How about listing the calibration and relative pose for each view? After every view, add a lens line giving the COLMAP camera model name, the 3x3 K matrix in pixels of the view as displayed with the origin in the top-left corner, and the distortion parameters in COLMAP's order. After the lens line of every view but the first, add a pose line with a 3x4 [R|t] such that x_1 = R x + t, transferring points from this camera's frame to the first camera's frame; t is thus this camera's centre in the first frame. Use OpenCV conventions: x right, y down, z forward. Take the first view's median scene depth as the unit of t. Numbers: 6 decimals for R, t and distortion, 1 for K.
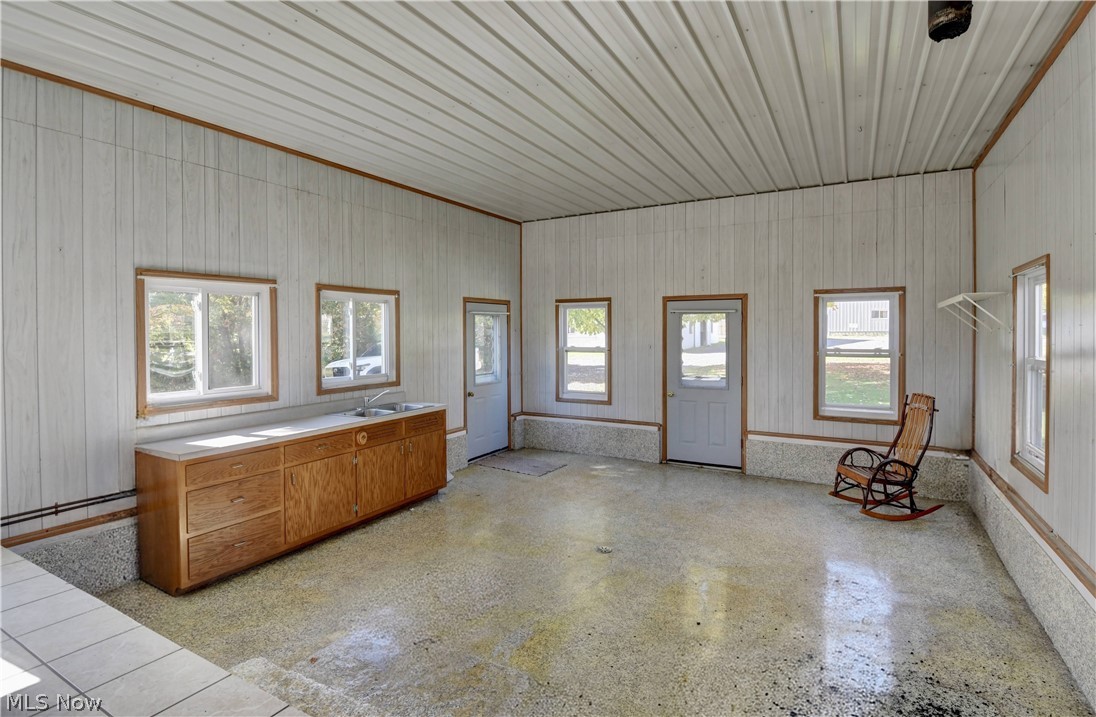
lens RADIAL K [[537.6, 0, 548.9], [0, 537.6, 340.1], [0, 0, 1]] dist [-0.000871, -0.001175]
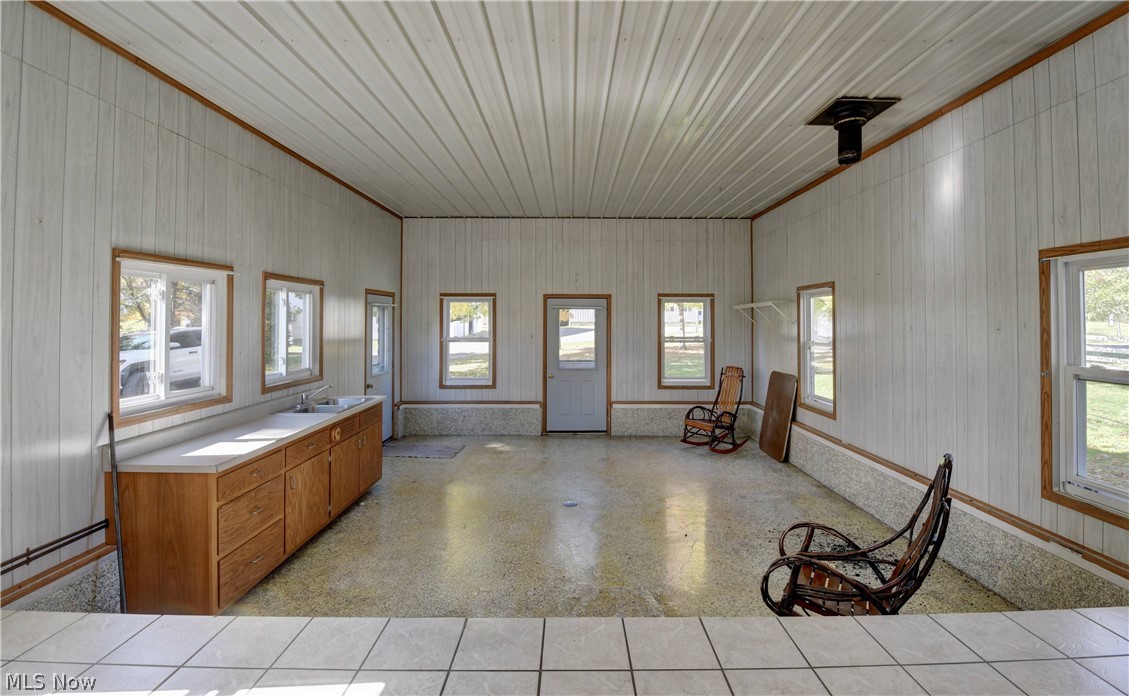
lens RADIAL K [[512.5, 0, 566.8], [0, 512.5, 312.6], [0, 0, 1]] dist [0.015464, -0.012066]
pose [[0.870324, 0.012847, 0.492313, -0.394244], [0.002550, 0.999529, -0.030591, -0.006664], [-0.492474, 0.027880, 0.869881, -0.018010]]
